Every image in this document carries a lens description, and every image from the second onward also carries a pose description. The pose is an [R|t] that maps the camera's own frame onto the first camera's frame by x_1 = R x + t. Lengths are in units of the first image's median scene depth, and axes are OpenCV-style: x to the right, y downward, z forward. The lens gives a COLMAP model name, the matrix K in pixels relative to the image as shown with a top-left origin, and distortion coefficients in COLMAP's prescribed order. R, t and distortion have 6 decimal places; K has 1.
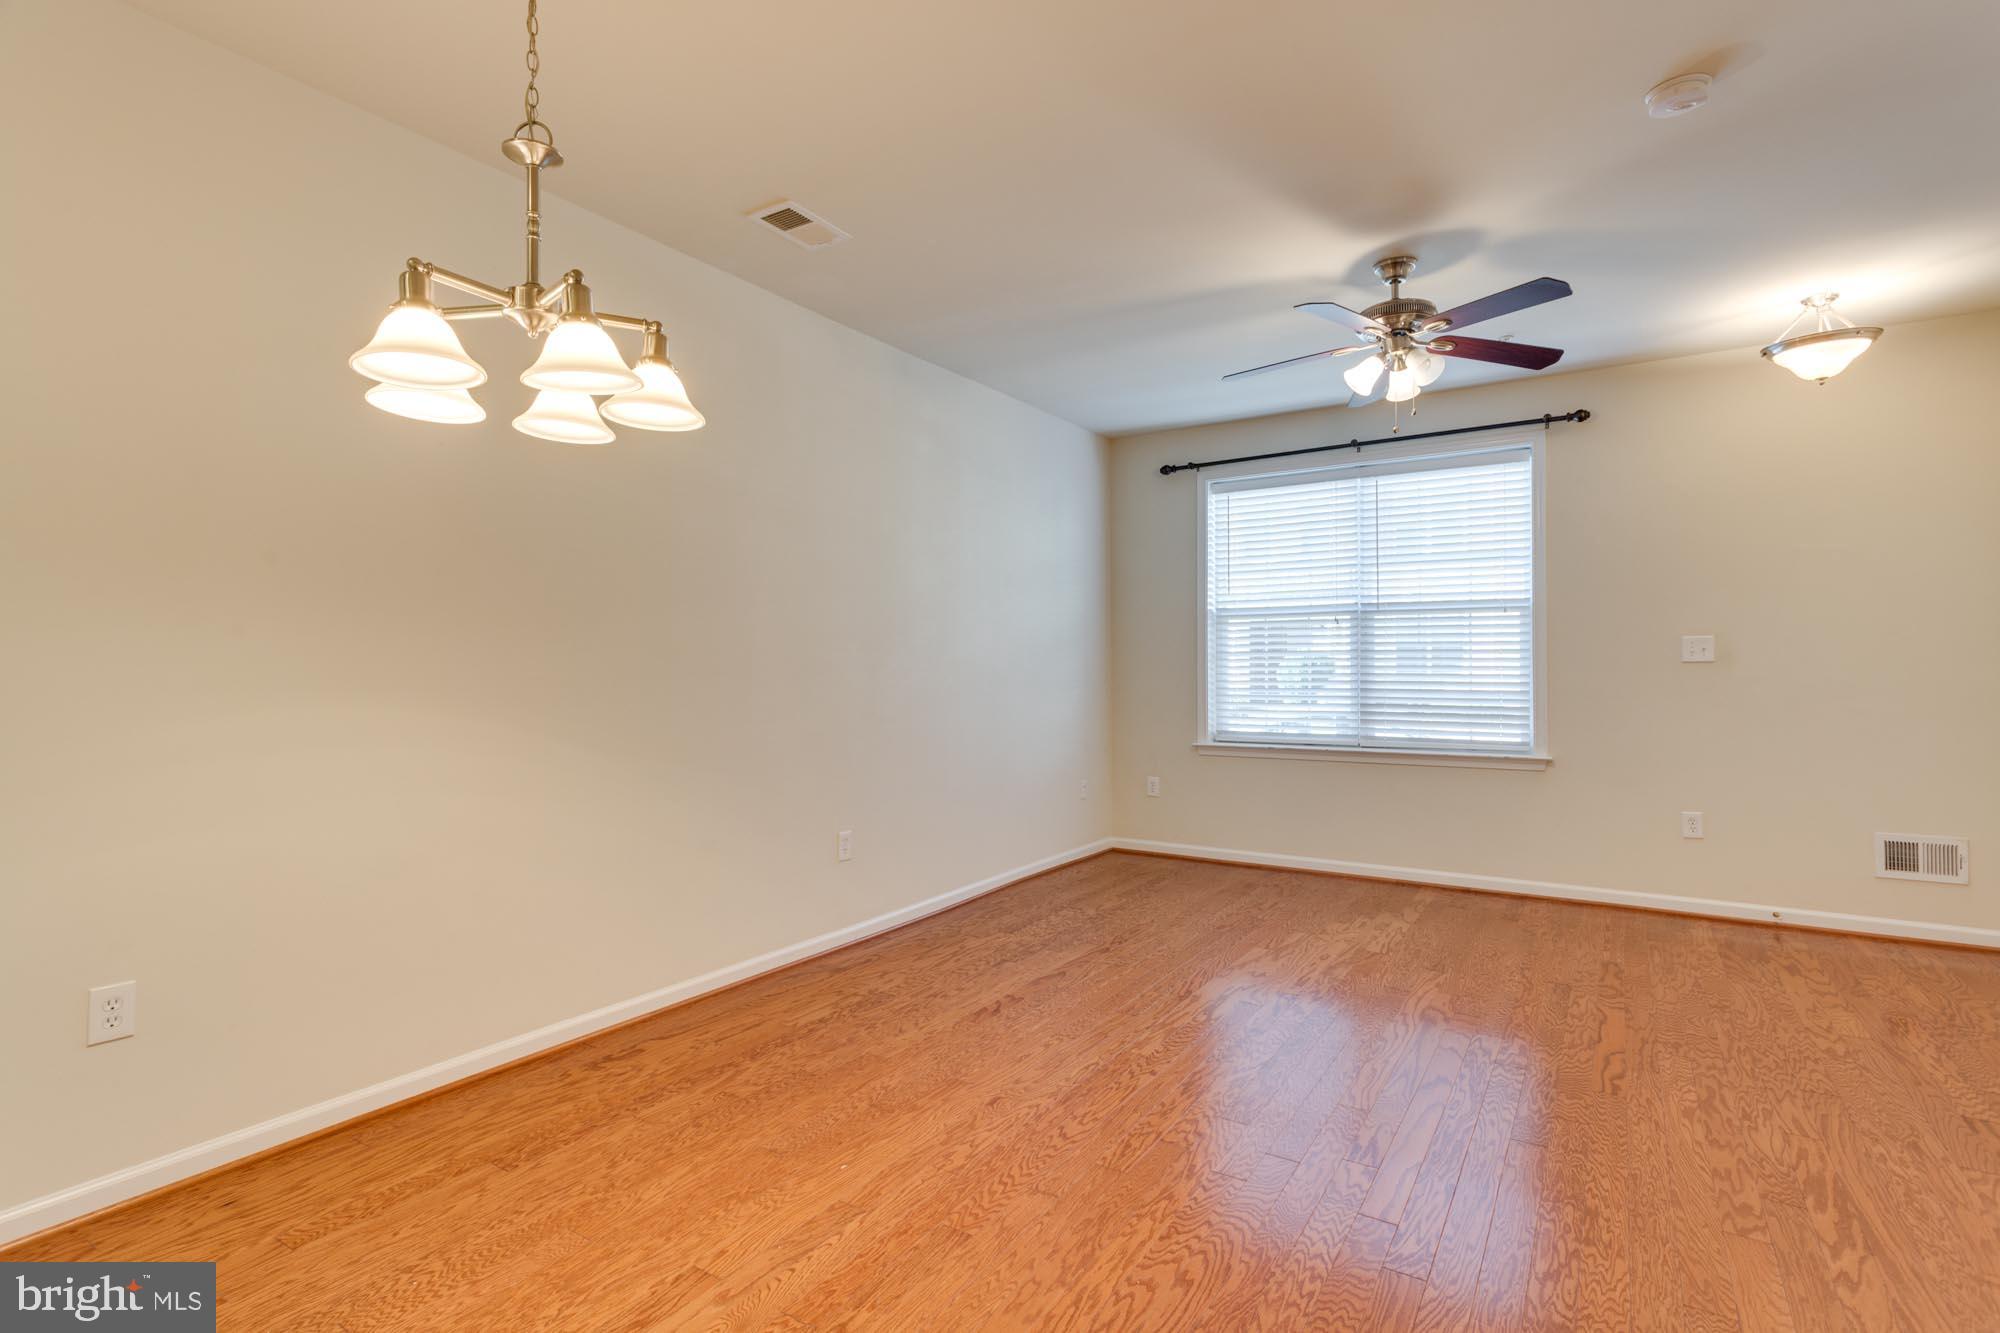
lens RADIAL K [[953.9, 0, 993.9], [0, 953.9, 676.2], [0, 0, 1]] dist [0.006697, -0.000207]
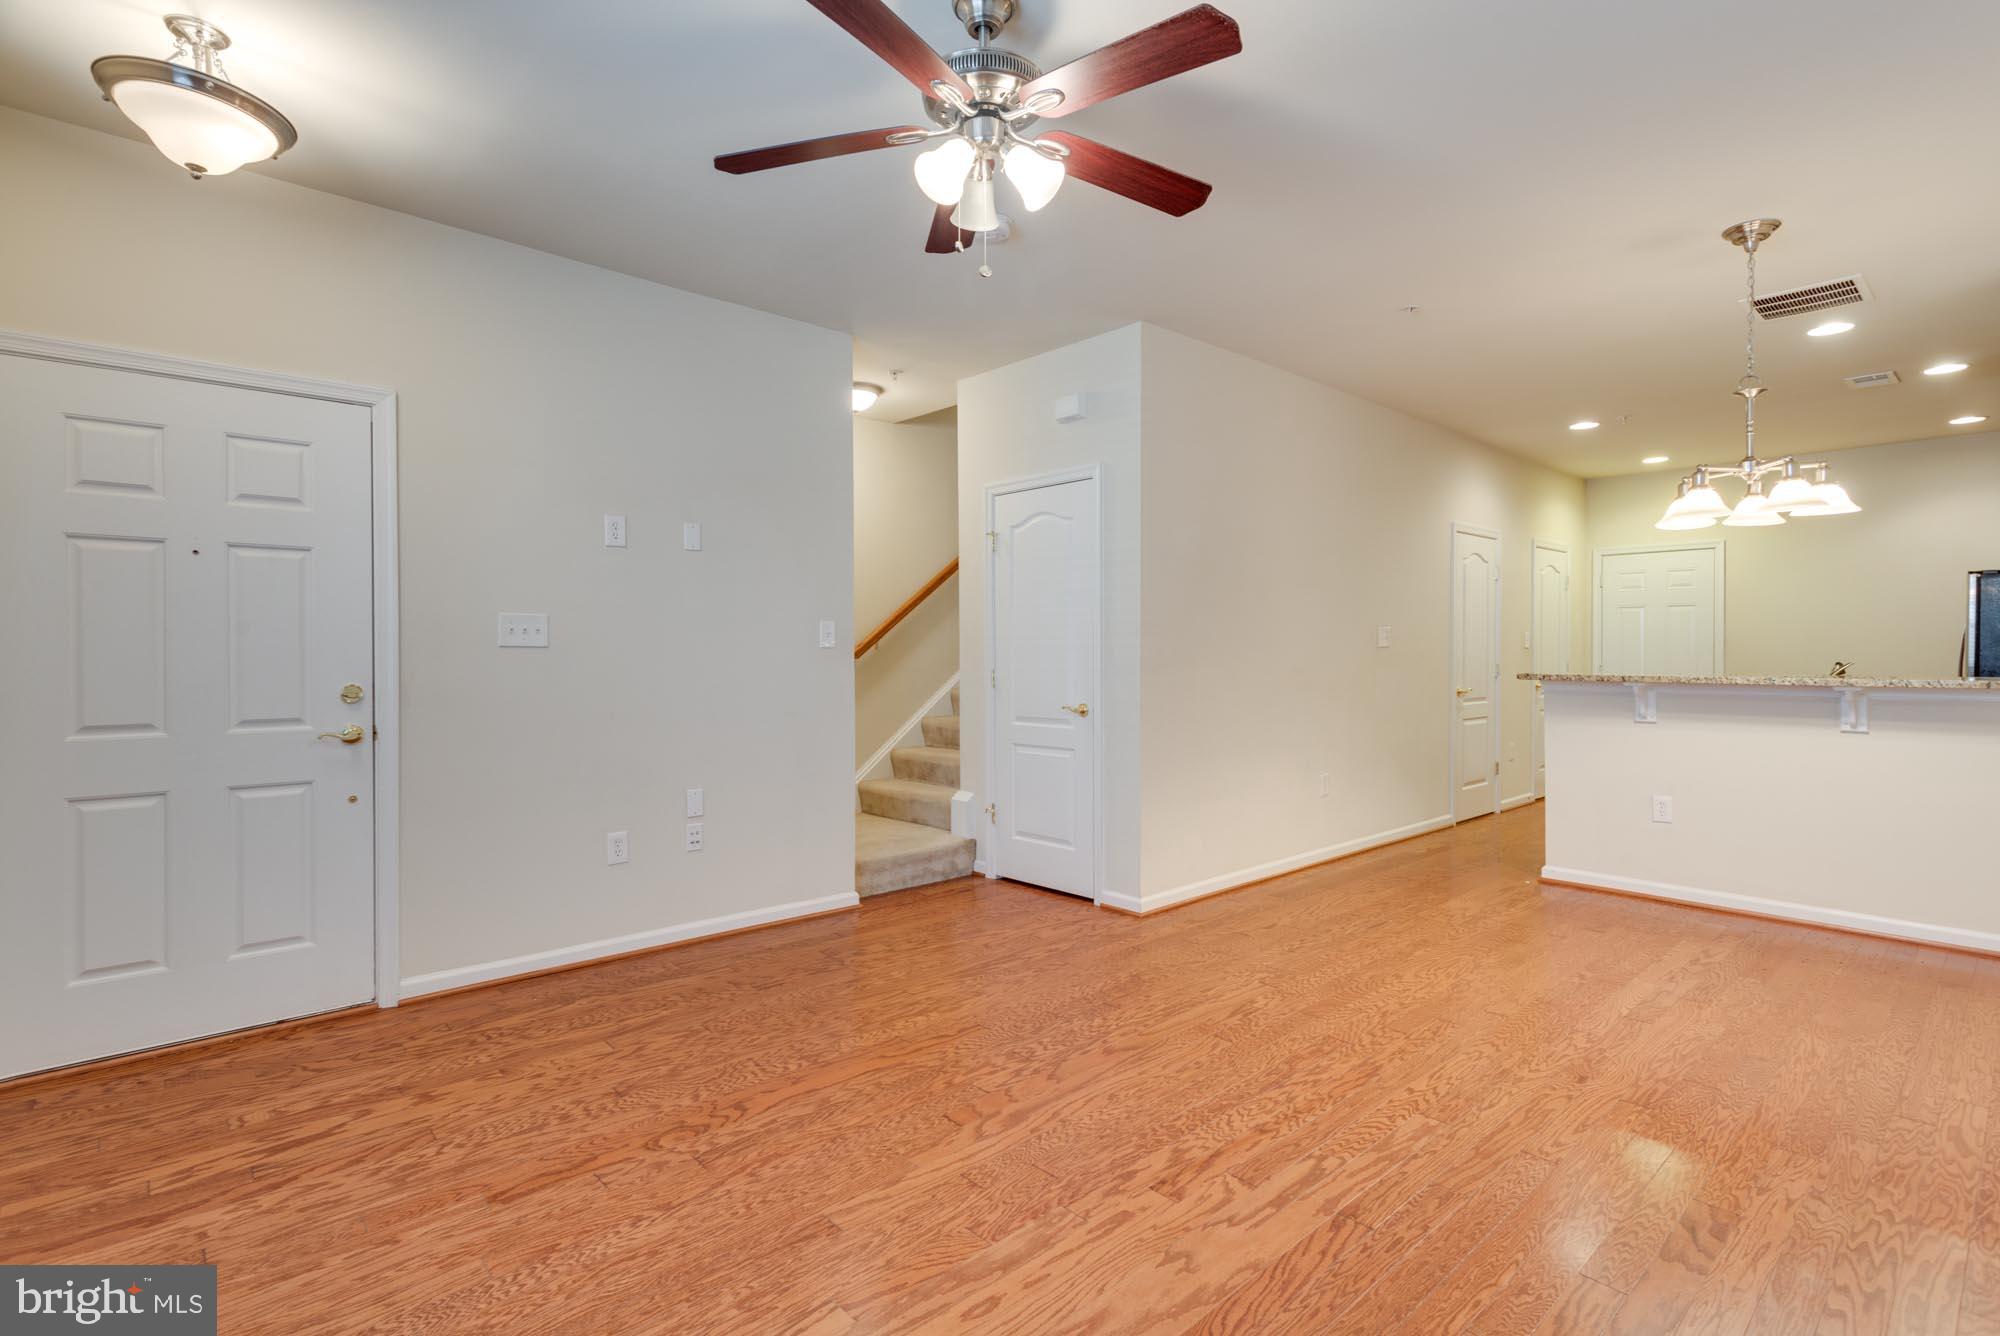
lens RADIAL K [[953.9, 0, 1004.4], [0, 953.9, 682.2], [0, 0, 1]] dist [0.006697, -0.000207]
pose [[-0.968077, -0.003498, 0.250628, 0.249620], [0.006575, 0.999204, 0.039343, -0.013430], [-0.250567, 0.039735, -0.967284, 1.560254]]
